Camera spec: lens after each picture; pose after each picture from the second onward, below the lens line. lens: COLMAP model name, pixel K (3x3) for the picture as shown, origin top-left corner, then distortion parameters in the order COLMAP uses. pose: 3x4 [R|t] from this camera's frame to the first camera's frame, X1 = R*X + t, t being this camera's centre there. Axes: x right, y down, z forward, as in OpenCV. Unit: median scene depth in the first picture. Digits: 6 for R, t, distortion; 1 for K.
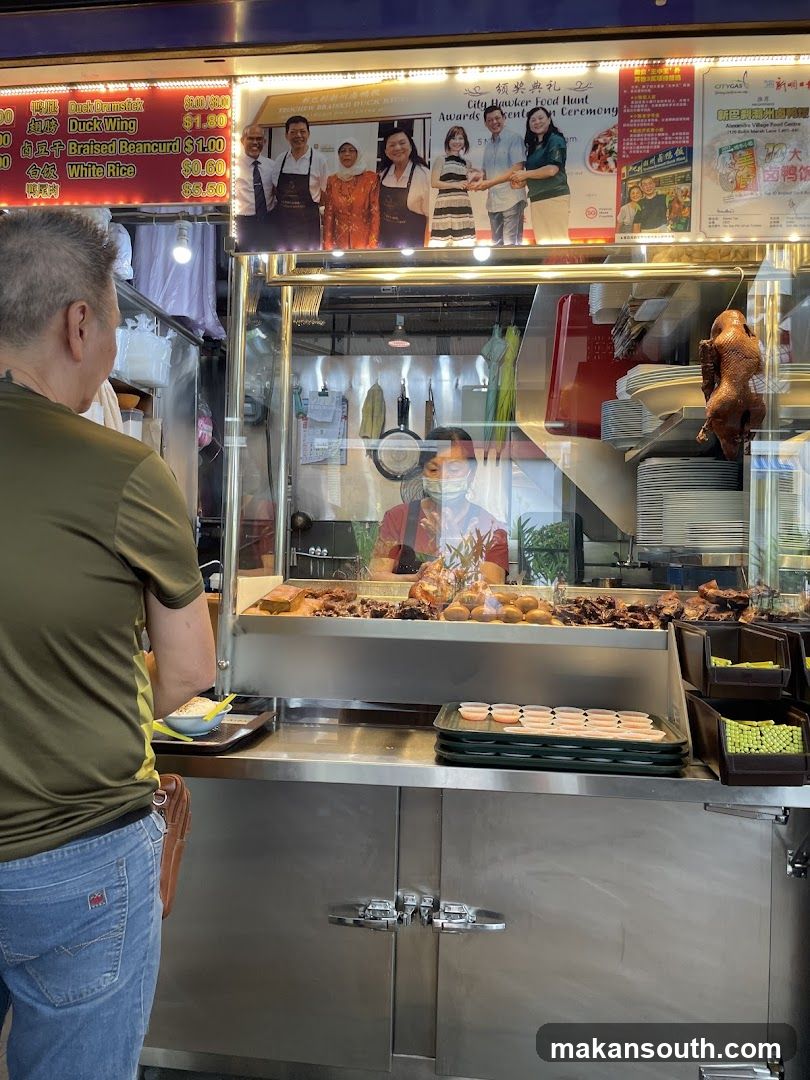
lens RADIAL K [[824.1, 0, 407.0], [0, 824.1, 539.2], [0, 0, 1]] dist [0.066595, -0.087834]
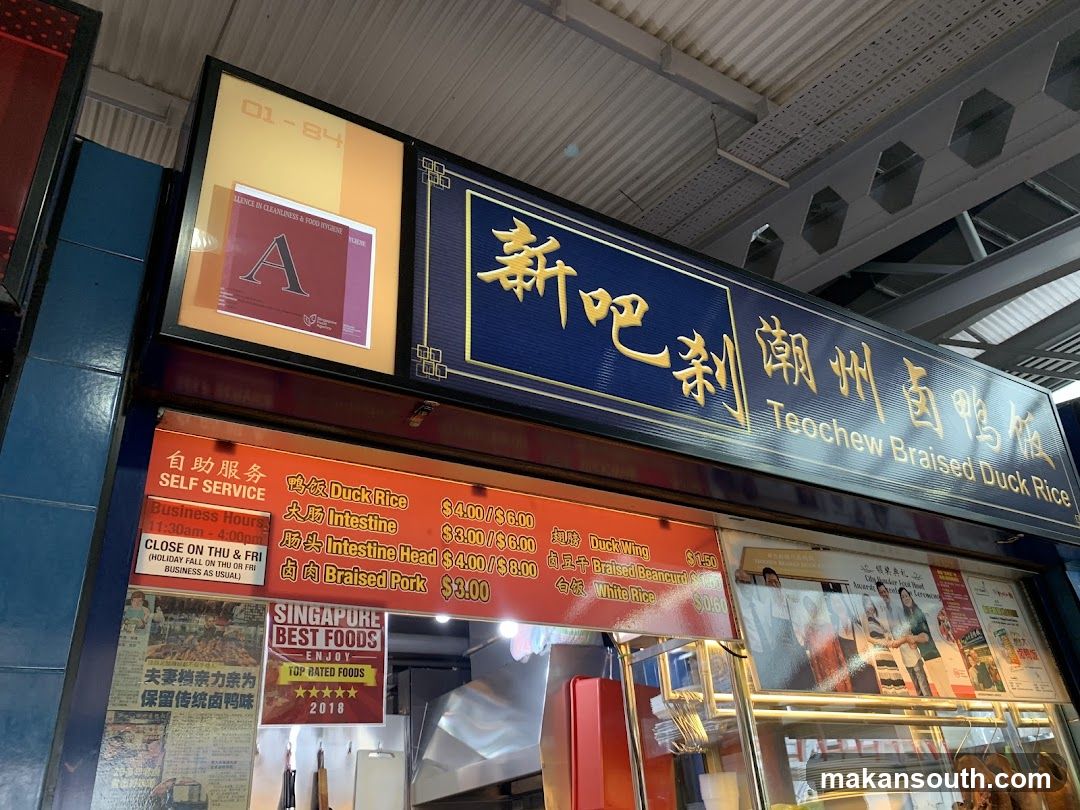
lens RADIAL K [[824.1, 0, 546.2], [0, 824.1, 401.7], [0, 0, 1]] dist [0.066595, -0.087834]
pose [[0.771252, 0.233834, 0.592023, -1.097635], [0.097930, 0.875417, -0.473345, -0.208395], [-0.628951, 0.423045, 0.652268, 0.374892]]
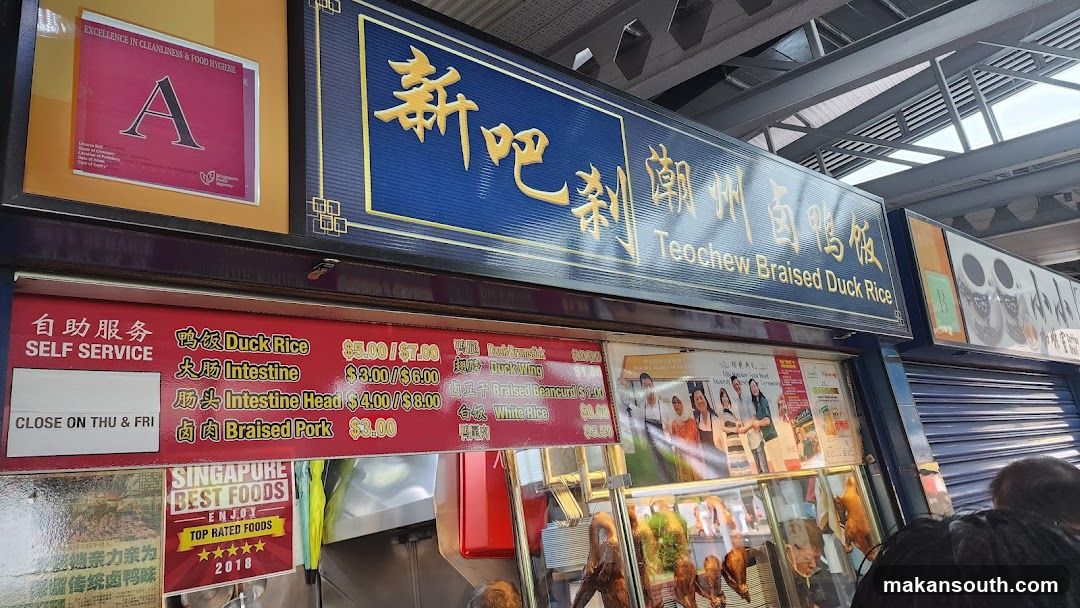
lens RADIAL K [[720.8, 0, 532.1], [0, 720.8, 302.9], [0, 0, 1]] dist [0.064306, -0.039344]
pose [[0.672643, 0.105740, 0.732373, -1.071983], [0.152043, 0.948869, -0.276640, -0.342220], [-0.724178, 0.297432, 0.622173, 0.426671]]
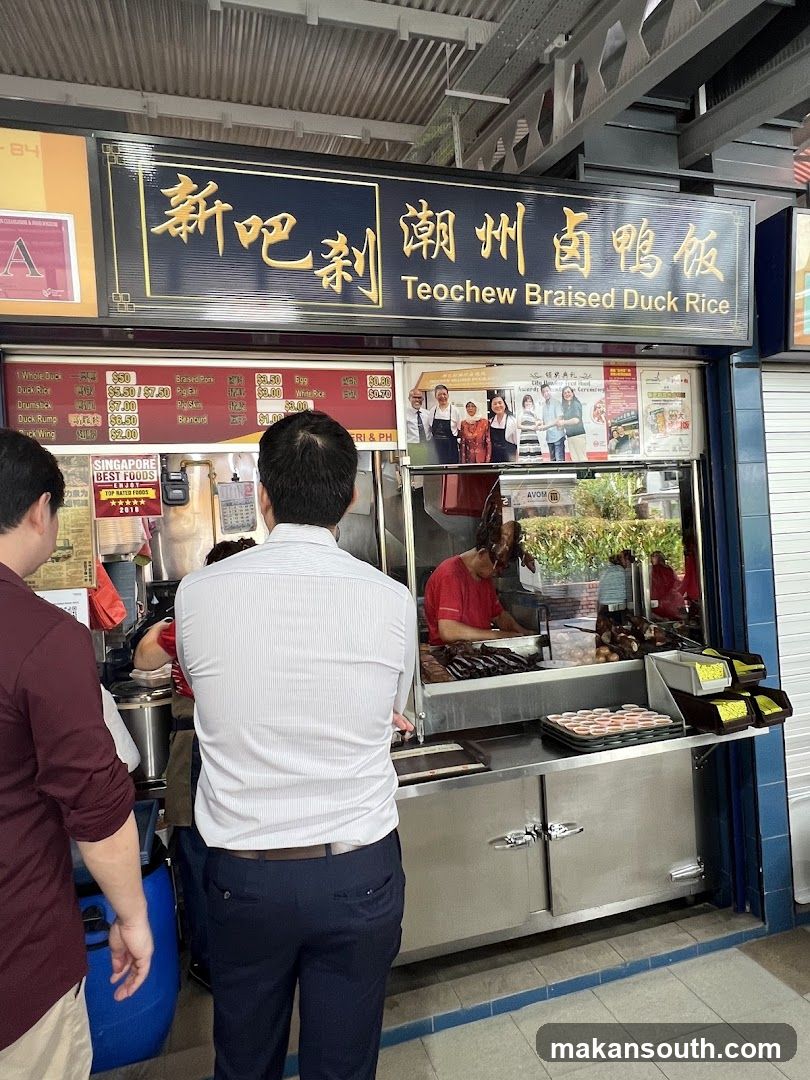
lens RADIAL K [[653.3, 0, 403.8], [0, 653.3, 538.9], [0, 0, 1]] dist [-0.002789, -0.000571]
pose [[0.920257, -0.077262, 0.383612, -0.744033], [0.074286, 0.996981, 0.022591, -0.239197], [-0.384200, 0.007707, 0.923218, -0.186325]]
